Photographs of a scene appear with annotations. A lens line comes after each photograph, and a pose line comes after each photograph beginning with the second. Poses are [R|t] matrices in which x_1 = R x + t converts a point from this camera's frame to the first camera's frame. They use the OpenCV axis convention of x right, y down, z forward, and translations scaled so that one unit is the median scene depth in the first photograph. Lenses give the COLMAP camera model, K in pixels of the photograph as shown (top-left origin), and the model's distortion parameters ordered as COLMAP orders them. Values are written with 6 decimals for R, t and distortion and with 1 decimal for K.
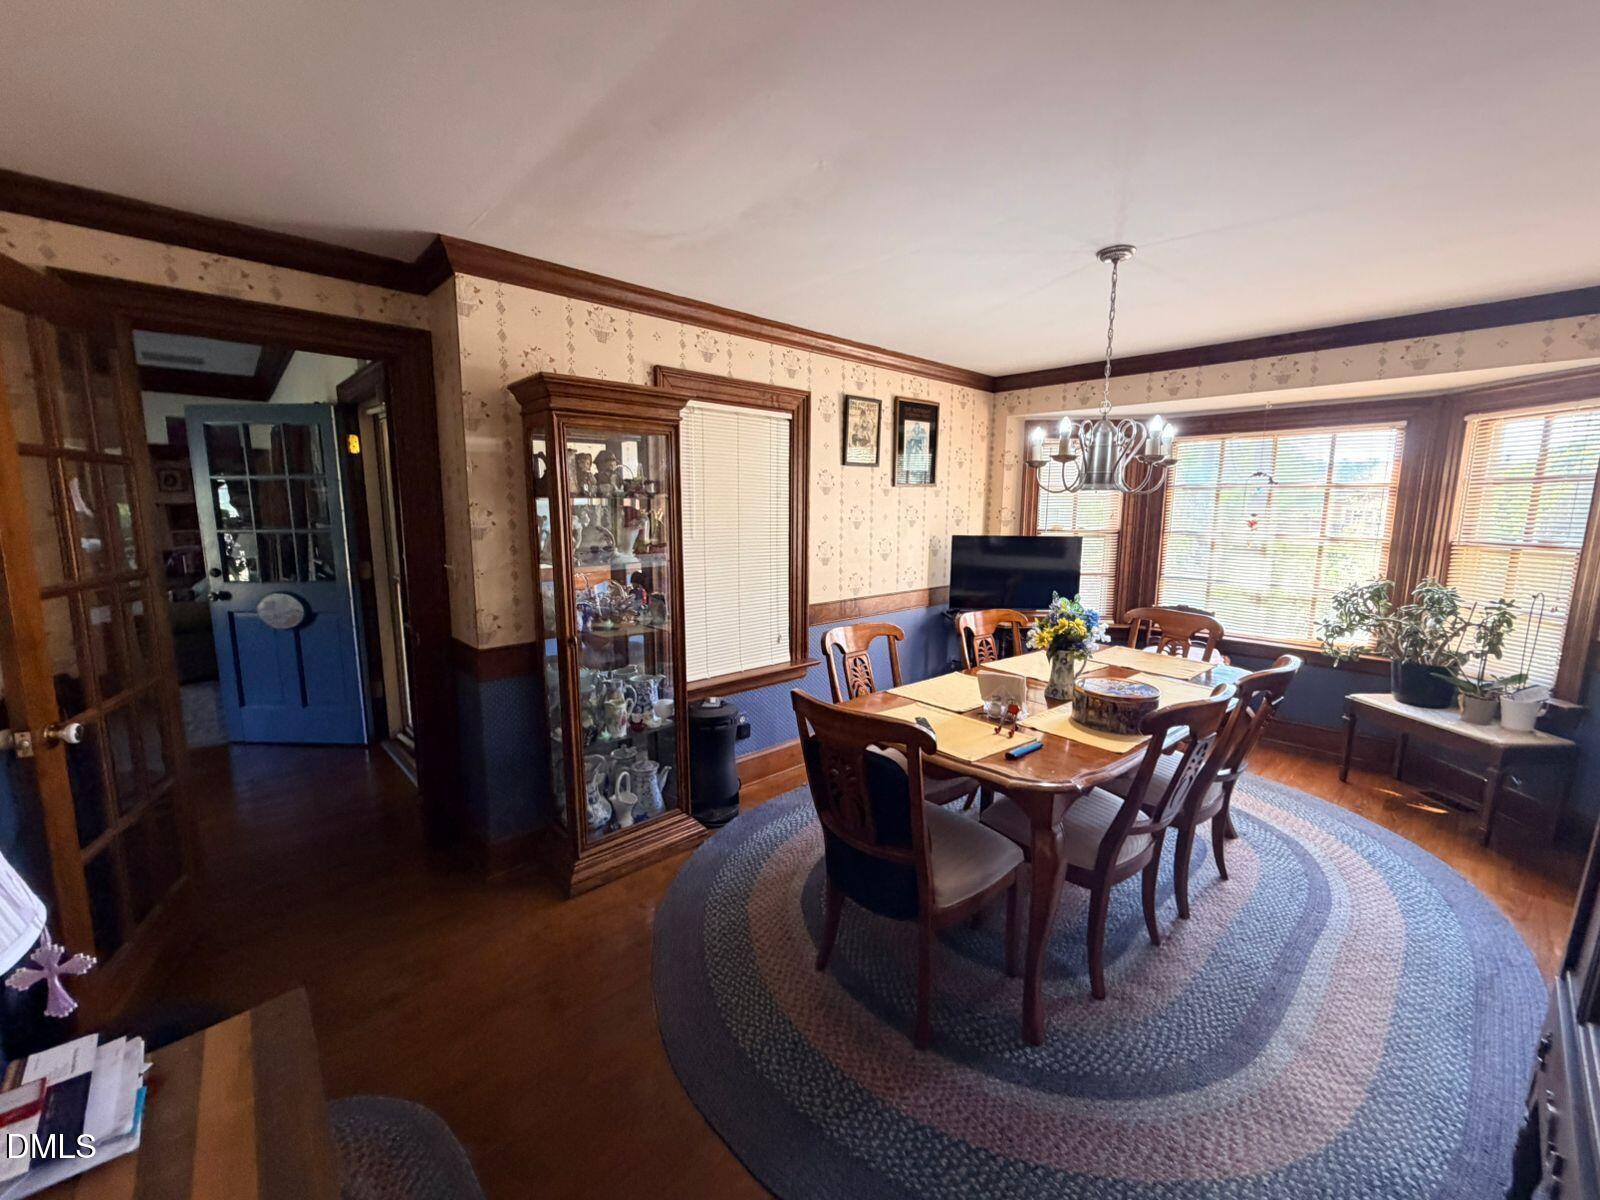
lens RADIAL K [[640.9, 0, 796.9], [0, 640.9, 599.8], [0, 0, 1]] dist [-0.004108, 0.000791]
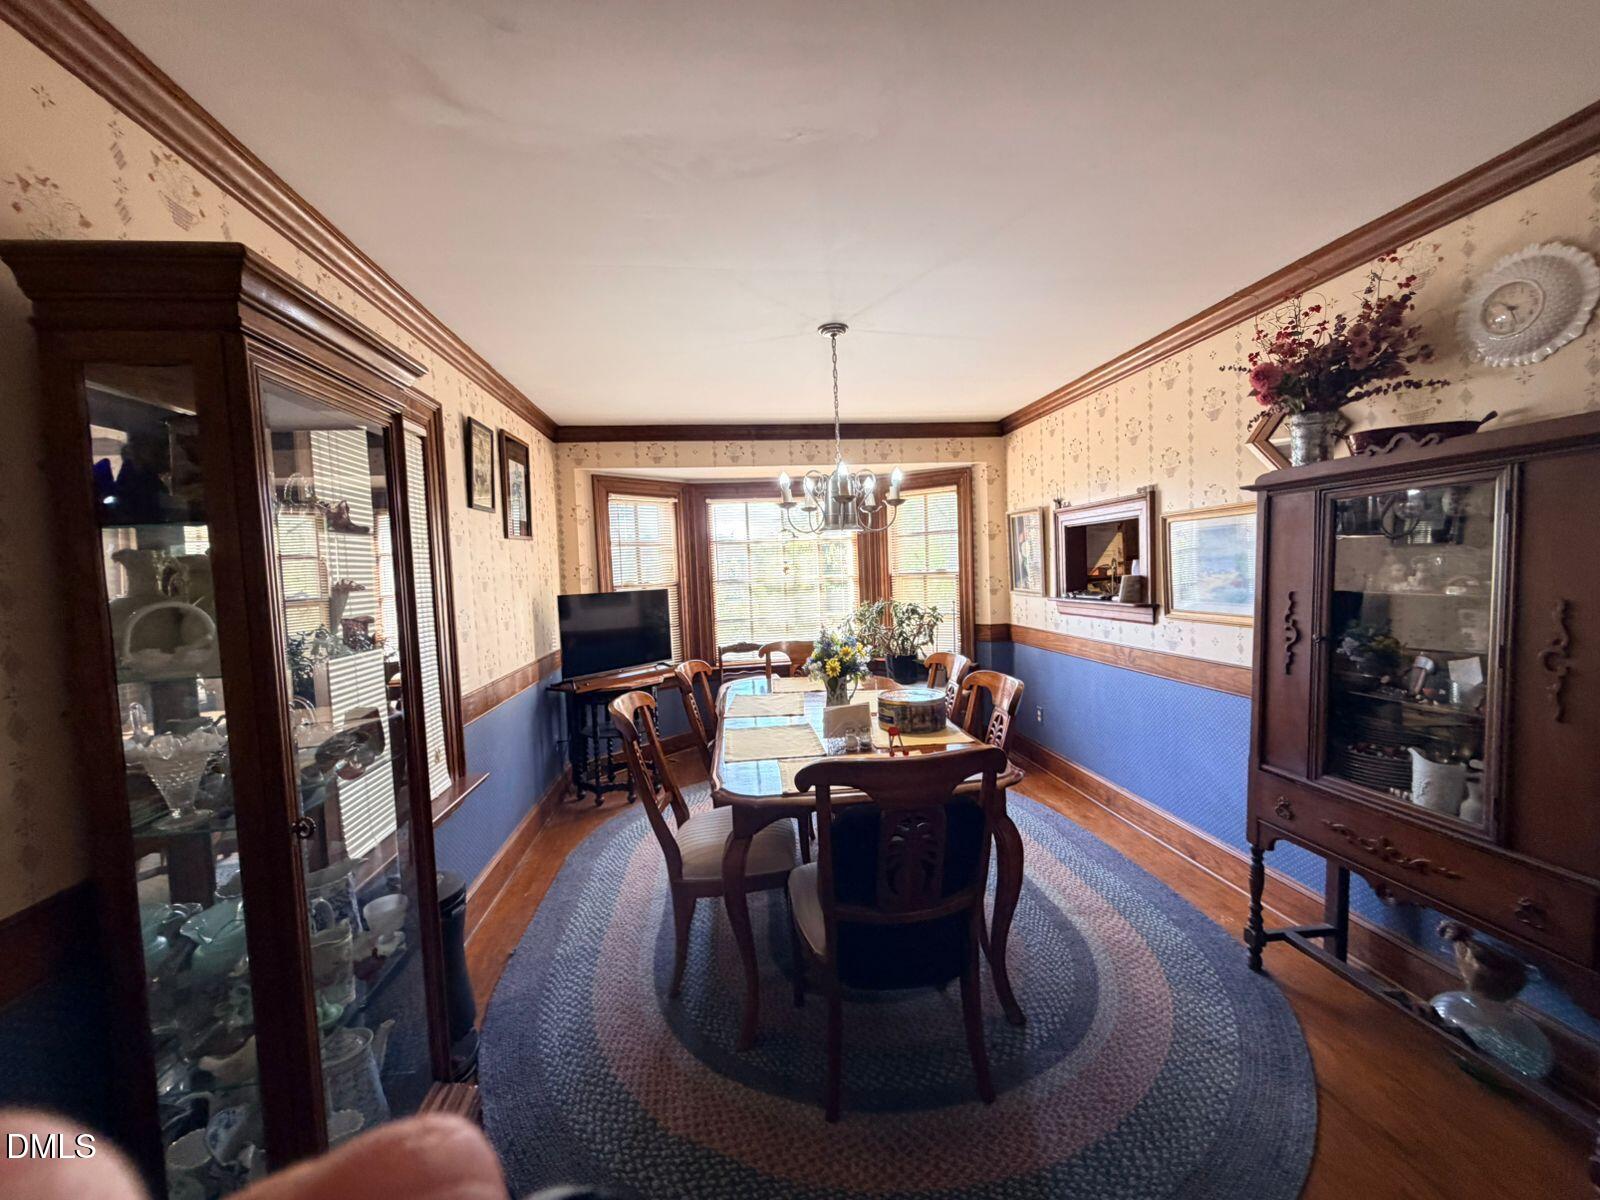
lens RADIAL K [[640.9, 0, 793.4], [0, 640.9, 603.8], [0, 0, 1]] dist [-0.004108, 0.000791]
pose [[0.589200, -0.075146, 0.804485, -0.329526], [0.159496, 0.986891, -0.024630, -0.020281], [-0.792088, 0.142824, 0.593462, 0.276799]]
